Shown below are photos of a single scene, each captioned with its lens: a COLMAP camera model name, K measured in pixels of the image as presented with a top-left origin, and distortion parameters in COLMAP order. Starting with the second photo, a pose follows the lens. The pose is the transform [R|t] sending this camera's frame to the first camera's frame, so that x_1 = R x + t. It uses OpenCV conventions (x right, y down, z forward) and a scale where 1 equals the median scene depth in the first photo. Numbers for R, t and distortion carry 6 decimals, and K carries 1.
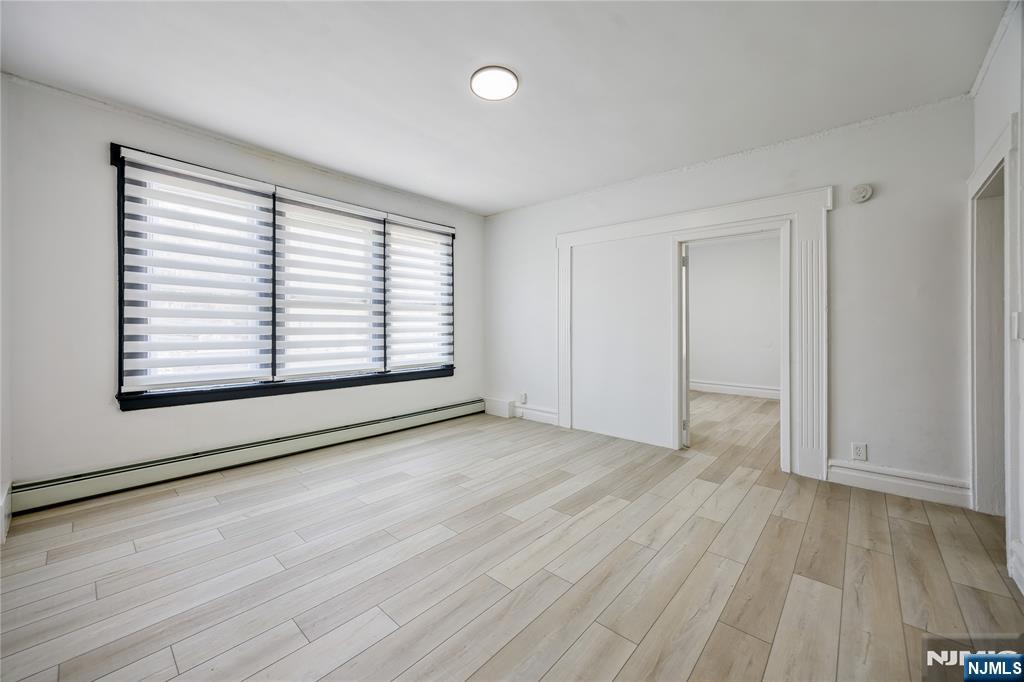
lens RADIAL K [[390.5, 0, 507.1], [0, 390.5, 332.6], [0, 0, 1]] dist [0.000617, -0.000005]
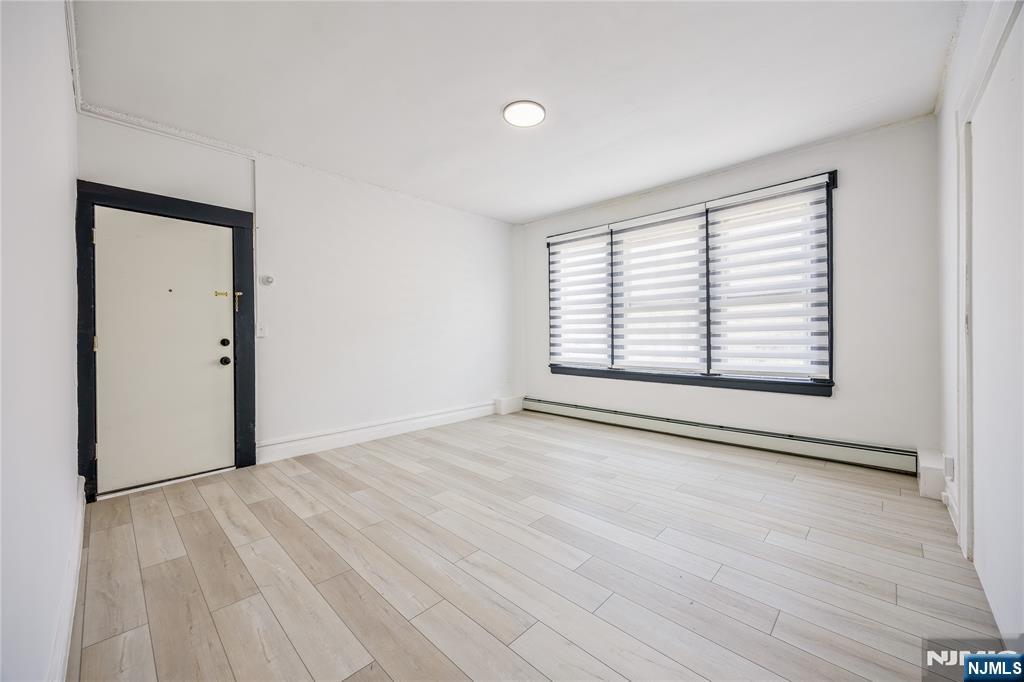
lens RADIAL K [[390.5, 0, 507.1], [0, 390.5, 332.6], [0, 0, 1]] dist [0.000617, -0.000005]
pose [[-0.035088, -0.000464, -0.999384, 0.810037], [0.006484, 0.999979, -0.000691, -0.000861], [0.999363, -0.006504, -0.035084, 0.709042]]
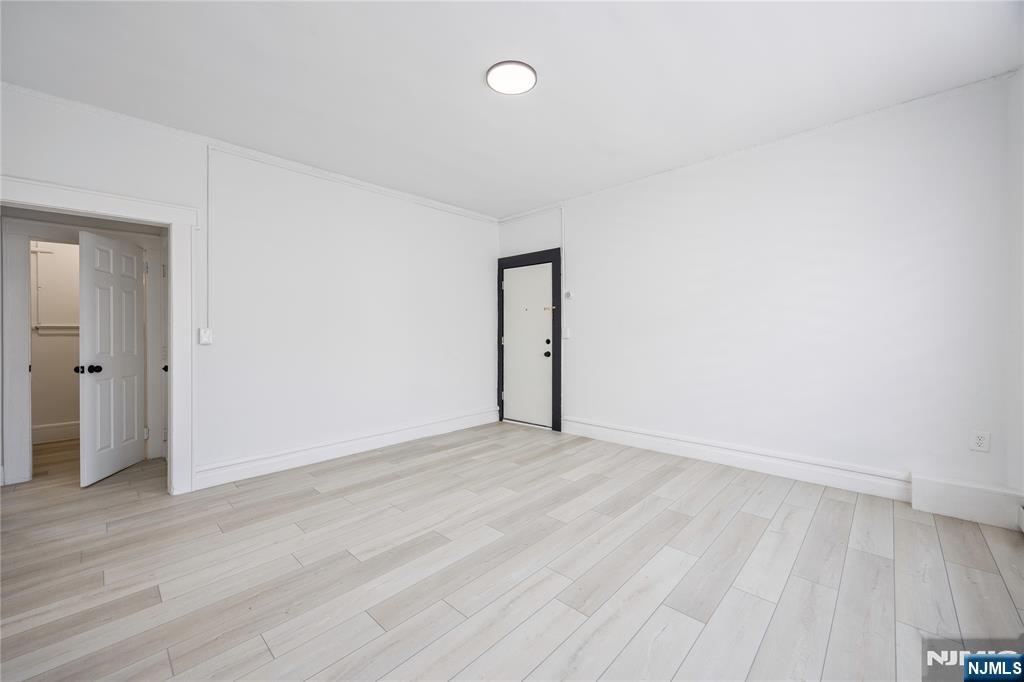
lens RADIAL K [[390.5, 0, 507.1], [0, 390.5, 332.6], [0, 0, 1]] dist [0.000617, -0.000005]
pose [[-0.999710, 0.006935, 0.023078, -0.029418], [0.006875, 0.999973, -0.002697, -0.011966], [-0.023096, -0.002537, -0.999730, 1.414948]]
